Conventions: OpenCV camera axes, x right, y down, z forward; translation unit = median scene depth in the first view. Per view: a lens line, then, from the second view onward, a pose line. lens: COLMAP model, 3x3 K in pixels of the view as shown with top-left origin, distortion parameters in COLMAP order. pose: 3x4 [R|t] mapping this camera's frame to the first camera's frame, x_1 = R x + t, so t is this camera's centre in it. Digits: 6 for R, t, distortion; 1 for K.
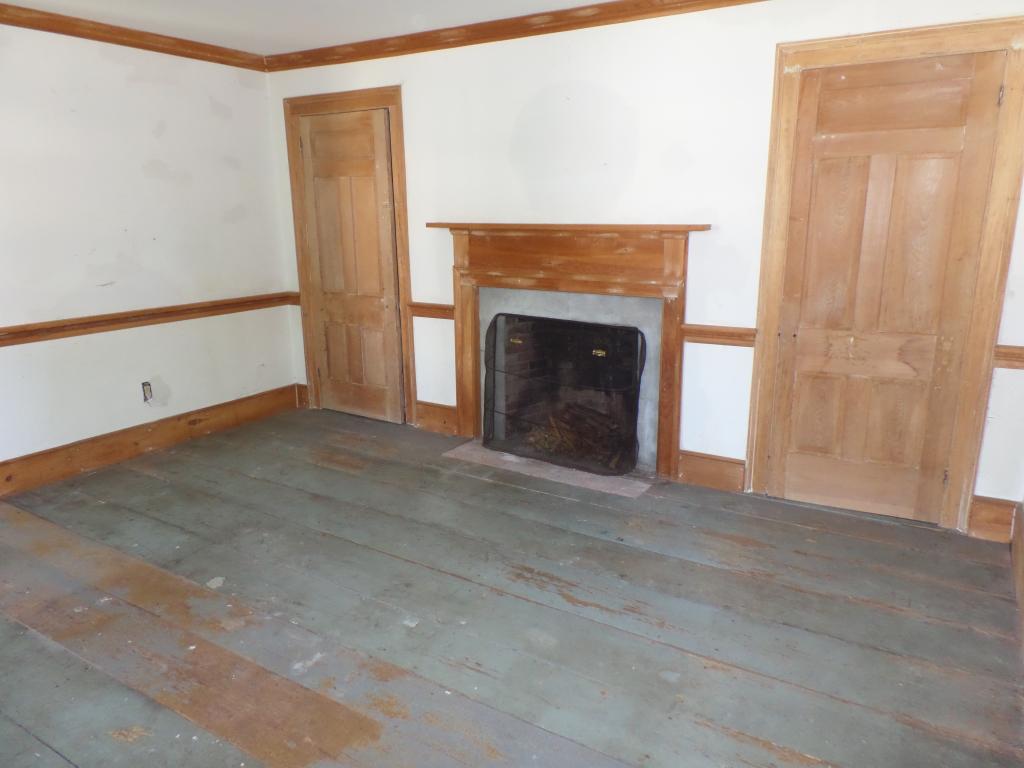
lens RADIAL K [[718.8, 0, 516.7], [0, 718.8, 384.2], [0, 0, 1]] dist [0.000377, 0.003535]
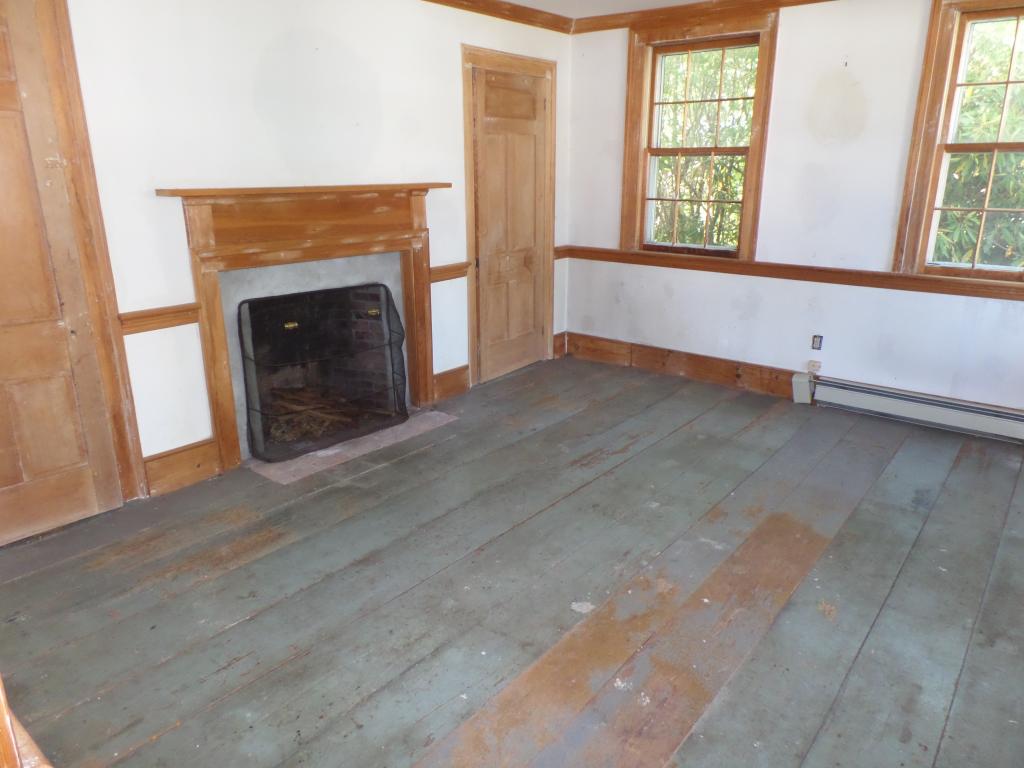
lens RADIAL K [[718.8, 0, 516.7], [0, 718.8, 384.2], [0, 0, 1]] dist [0.000377, 0.003535]
pose [[0.114965, -0.283273, 0.952124, -0.888577], [0.235866, 0.938853, 0.250845, -0.159620], [-0.964961, 0.195735, 0.174750, 0.659631]]
